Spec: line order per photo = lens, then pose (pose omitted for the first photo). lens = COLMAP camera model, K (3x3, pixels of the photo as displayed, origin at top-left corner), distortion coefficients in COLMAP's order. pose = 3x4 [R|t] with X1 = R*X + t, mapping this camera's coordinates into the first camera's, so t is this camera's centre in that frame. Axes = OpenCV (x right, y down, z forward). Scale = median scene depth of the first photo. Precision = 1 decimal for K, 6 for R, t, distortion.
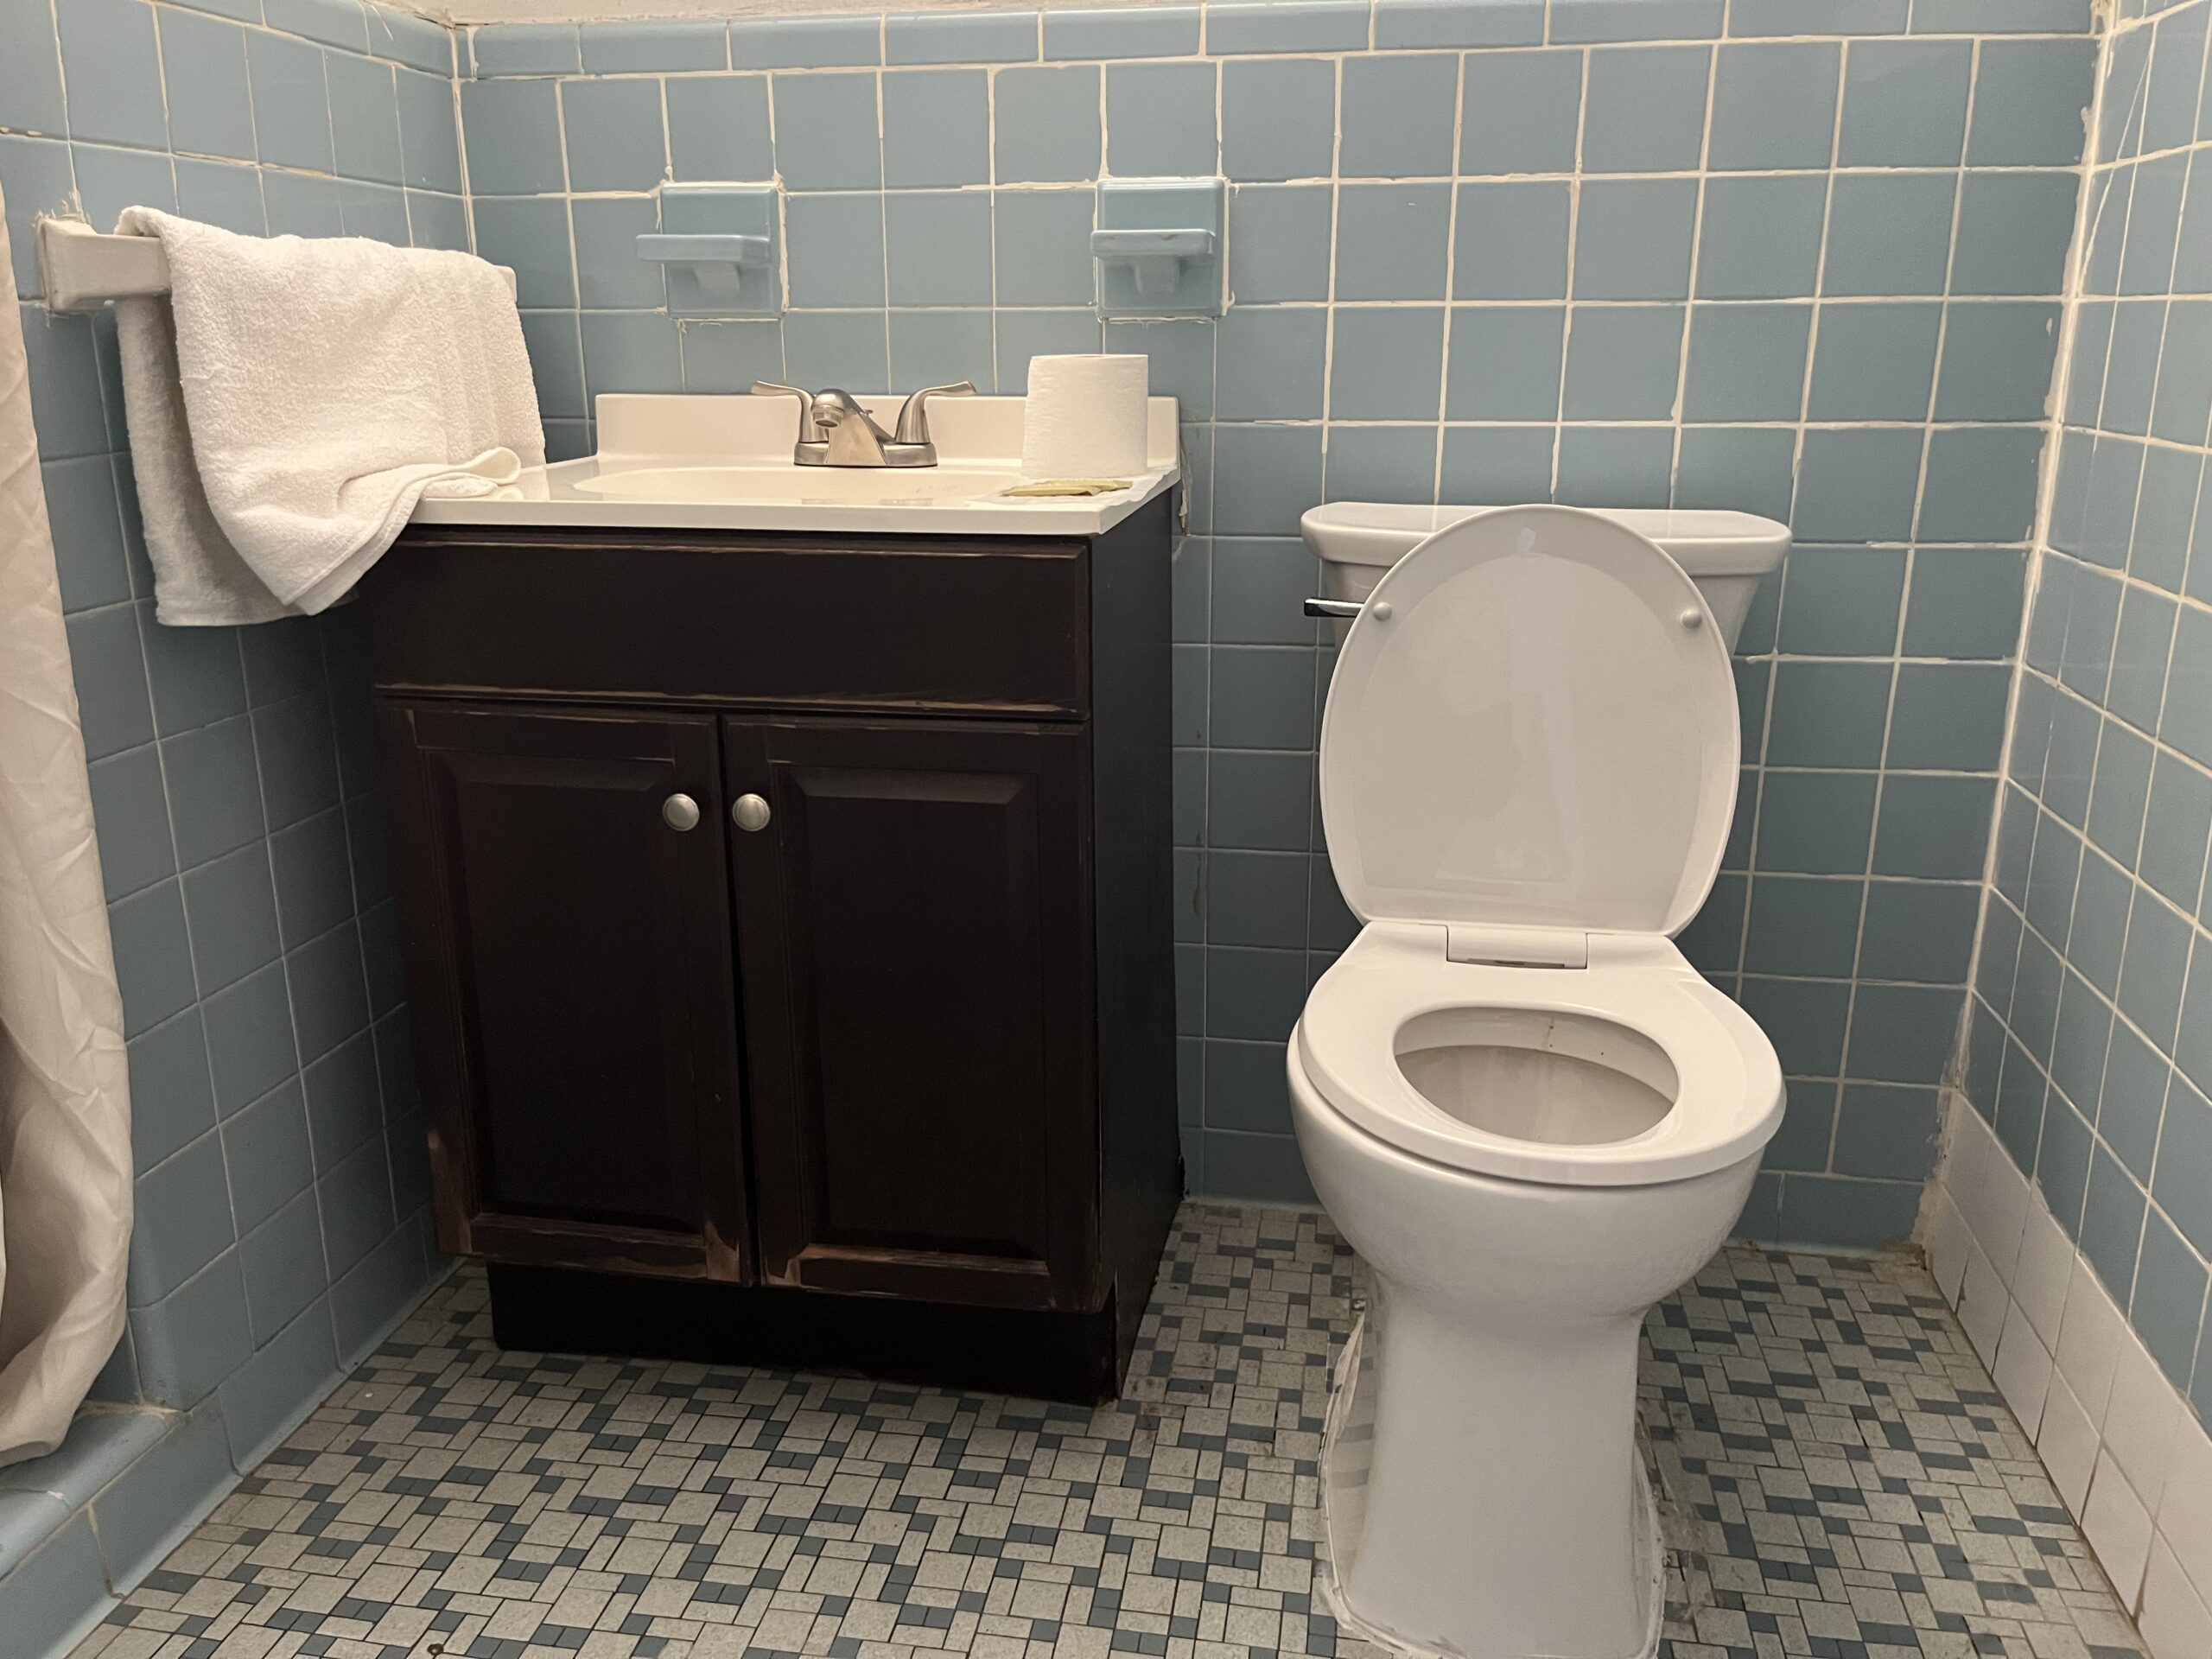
lens RADIAL K [[1685.3, 0, 1106.0], [0, 1685.3, 829.5], [0, 0, 1]] dist [0.080848, -0.117372]
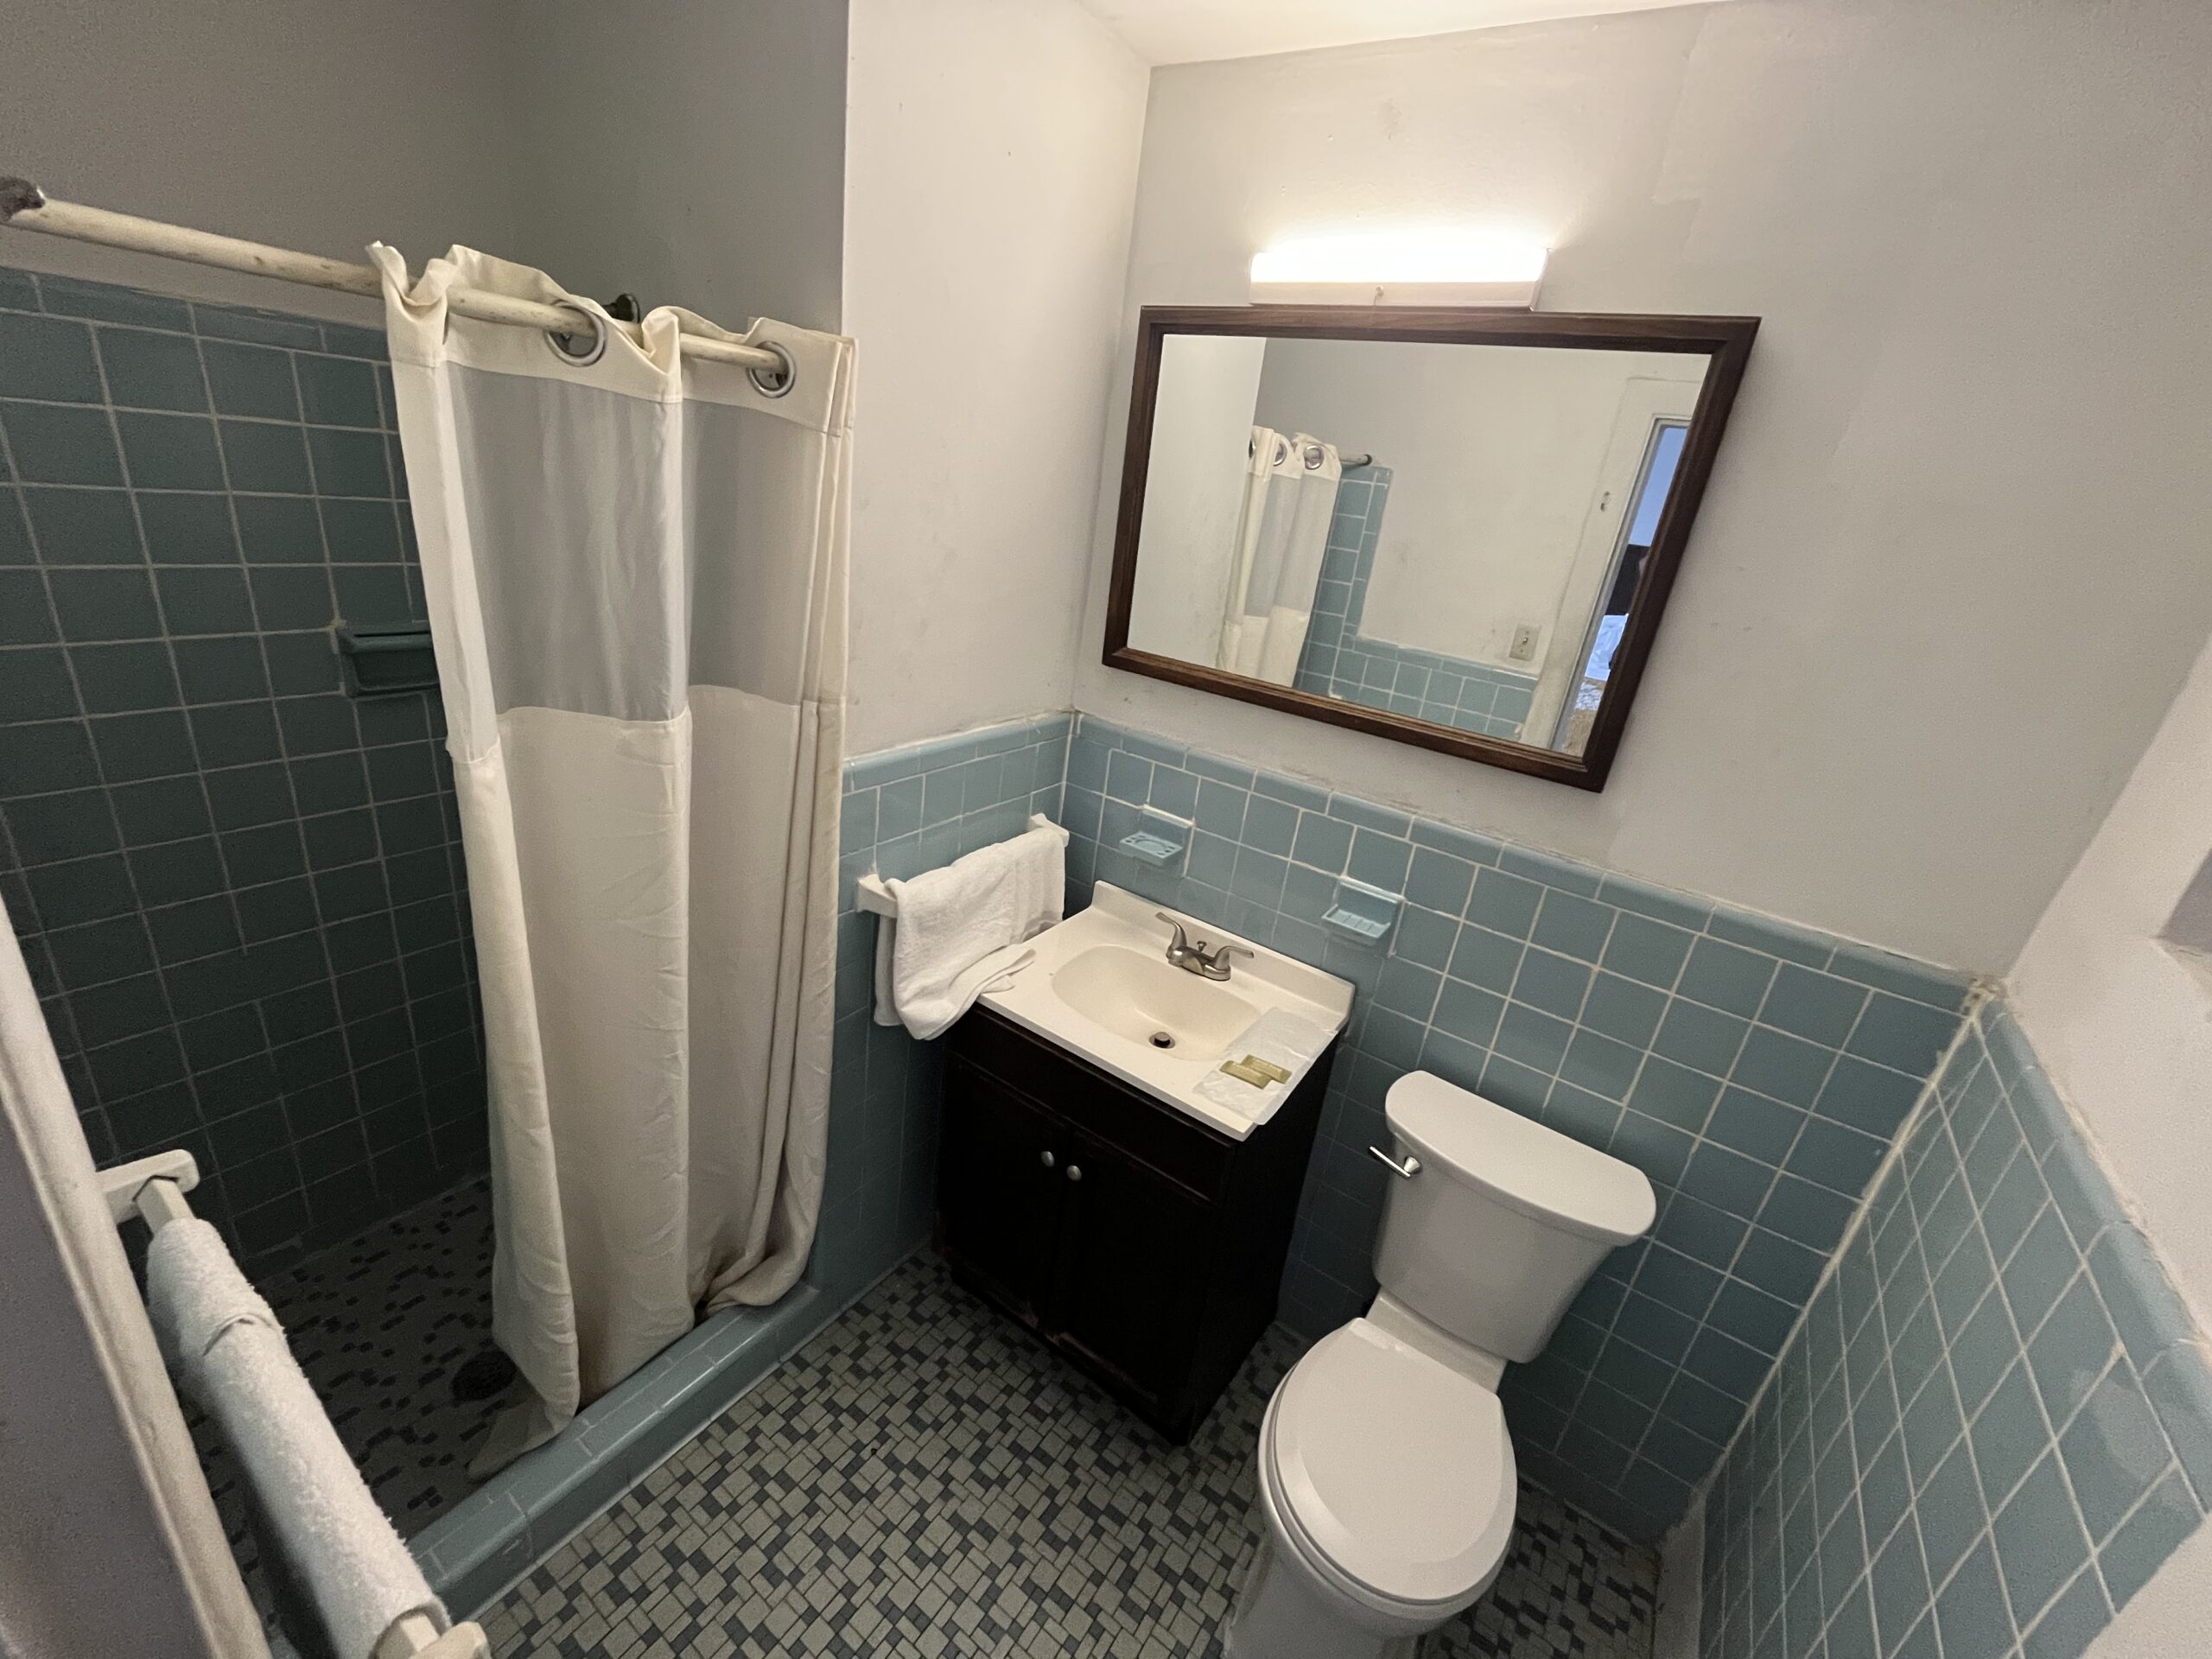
lens RADIAL K [[907.9, 0, 1106.0], [0, 907.9, 829.5], [0, 0, 1]] dist [0.000031, 0.000362]
pose [[0.899785, 0.265691, -0.346115, 0.109363], [-0.242153, 0.963933, 0.110434, -0.530408], [0.362973, -0.015555, 0.931670, -0.077937]]
